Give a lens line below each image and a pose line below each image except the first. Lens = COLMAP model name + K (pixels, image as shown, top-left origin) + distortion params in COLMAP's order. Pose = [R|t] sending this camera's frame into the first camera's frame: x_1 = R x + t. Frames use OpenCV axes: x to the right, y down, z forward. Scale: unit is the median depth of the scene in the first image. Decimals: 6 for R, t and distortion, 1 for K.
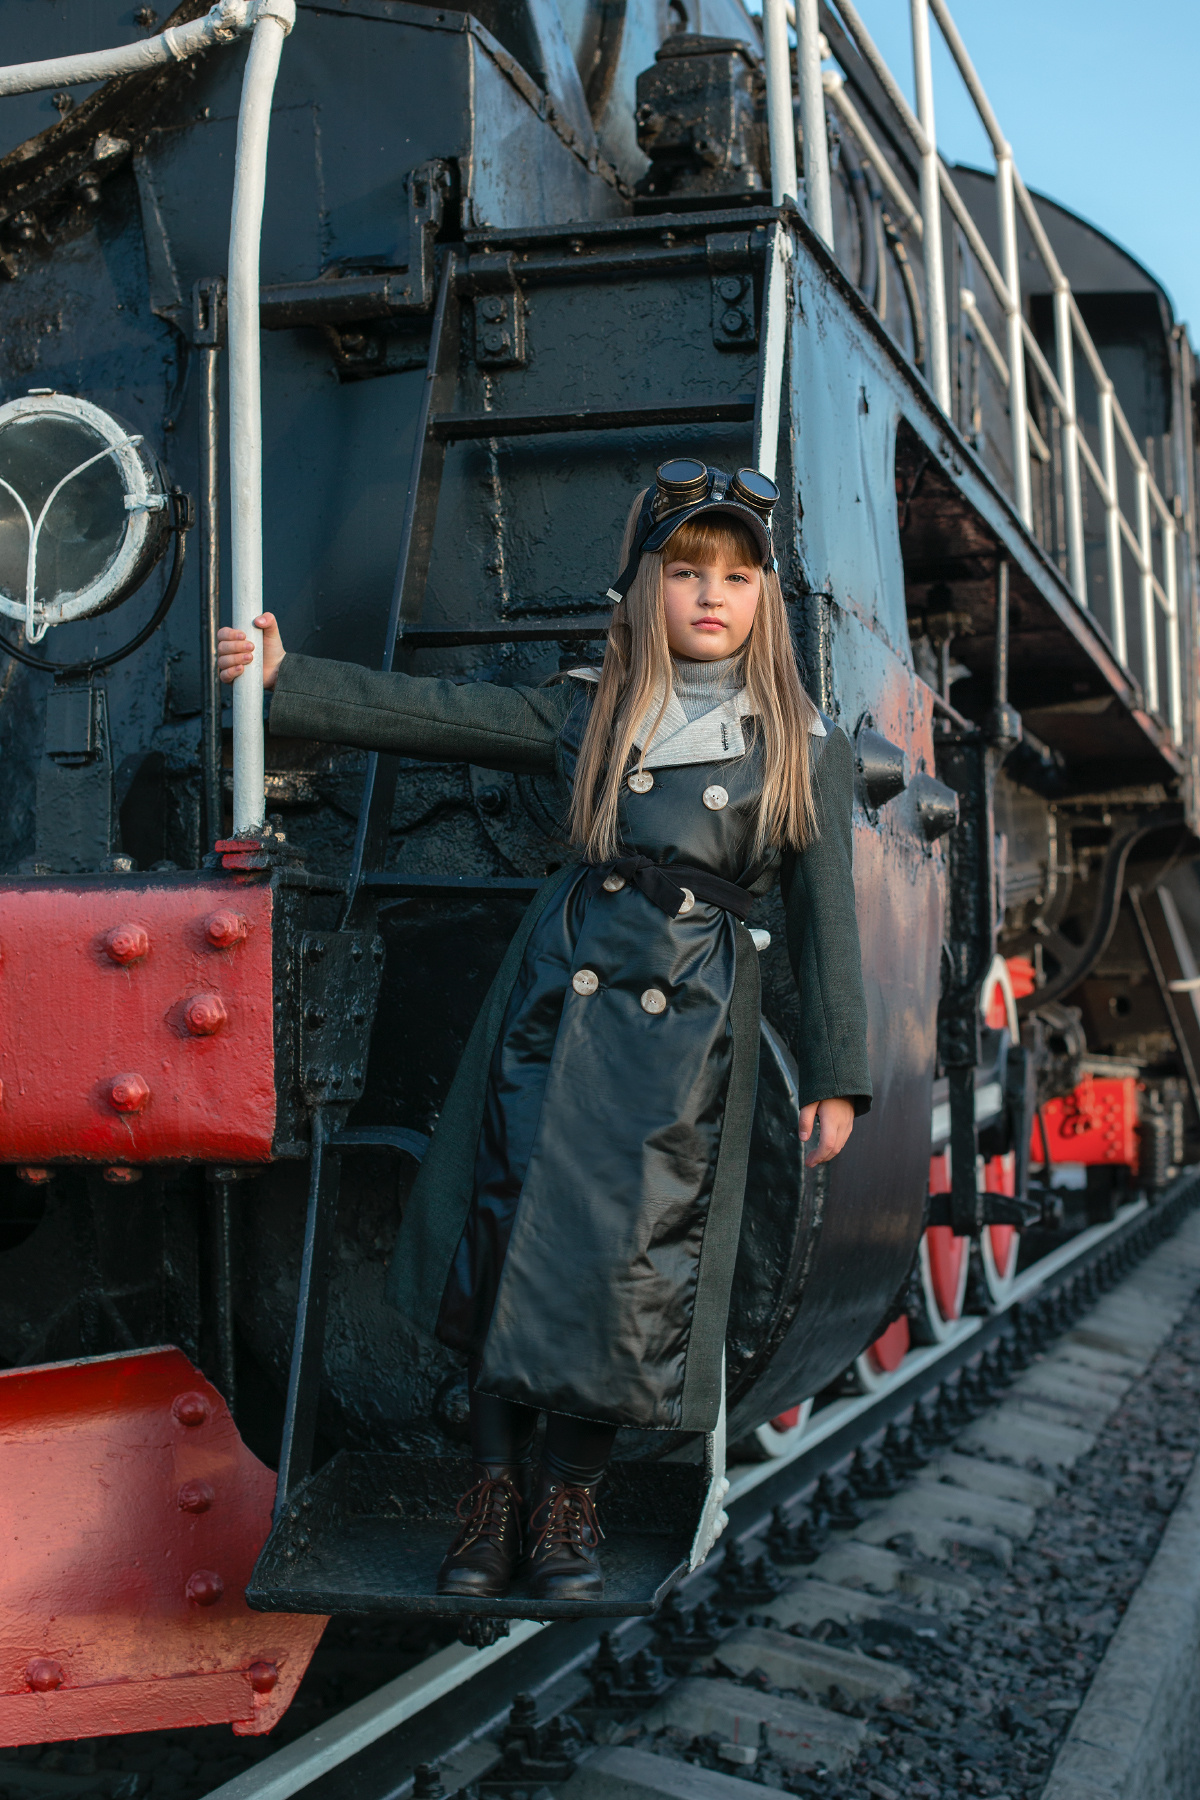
lens RADIAL K [[2663.7, 0, 606.5], [0, 2663.7, 881.7], [0, 0, 1]] dist [-0.059354, 0.000000]
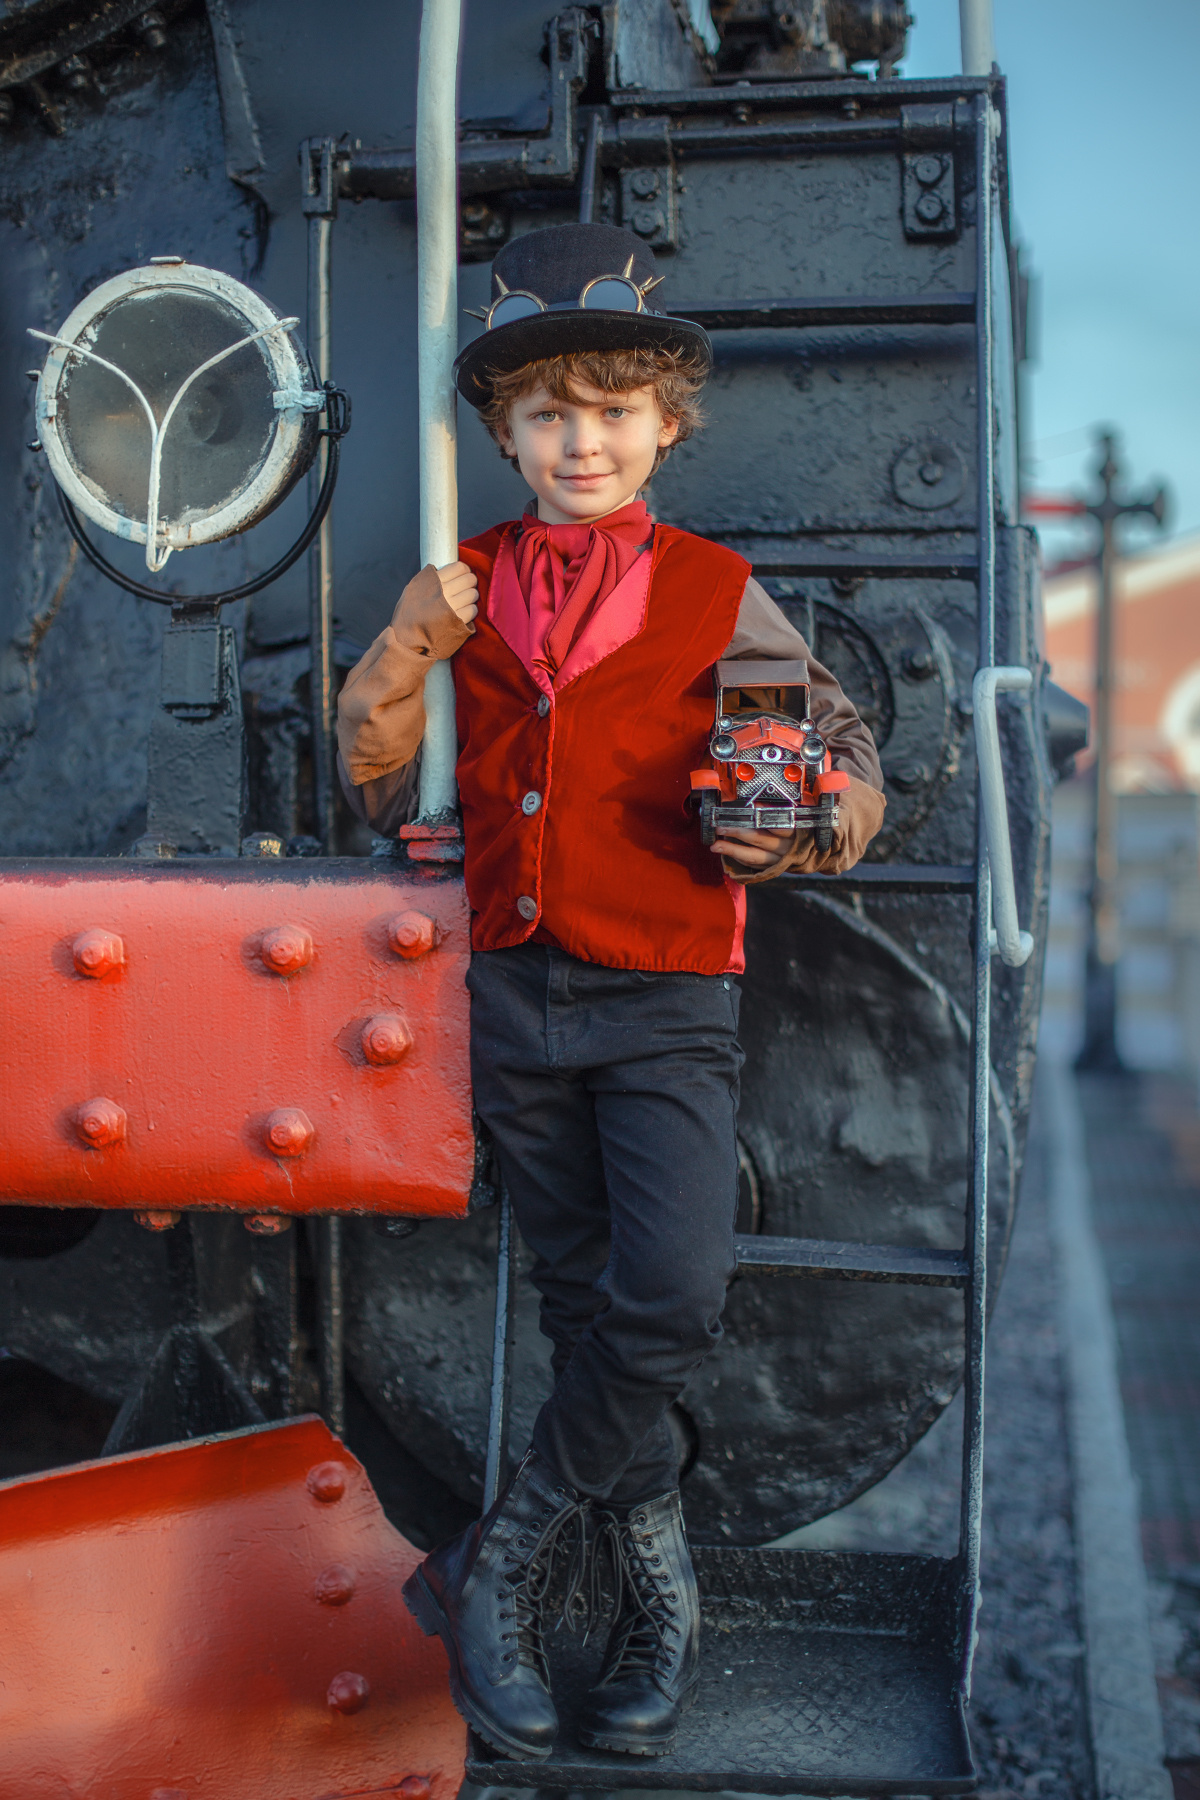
lens RADIAL K [[2461.2, 0, 594.0], [0, 2461.2, 919.6], [0, 0, 1]] dist [-0.085473, 0.000000]
pose [[0.997598, 0.013802, 0.067876, -0.127703], [-0.018325, 0.997620, 0.066473, -0.034634], [-0.066797, -0.067557, 0.995477, 0.228427]]
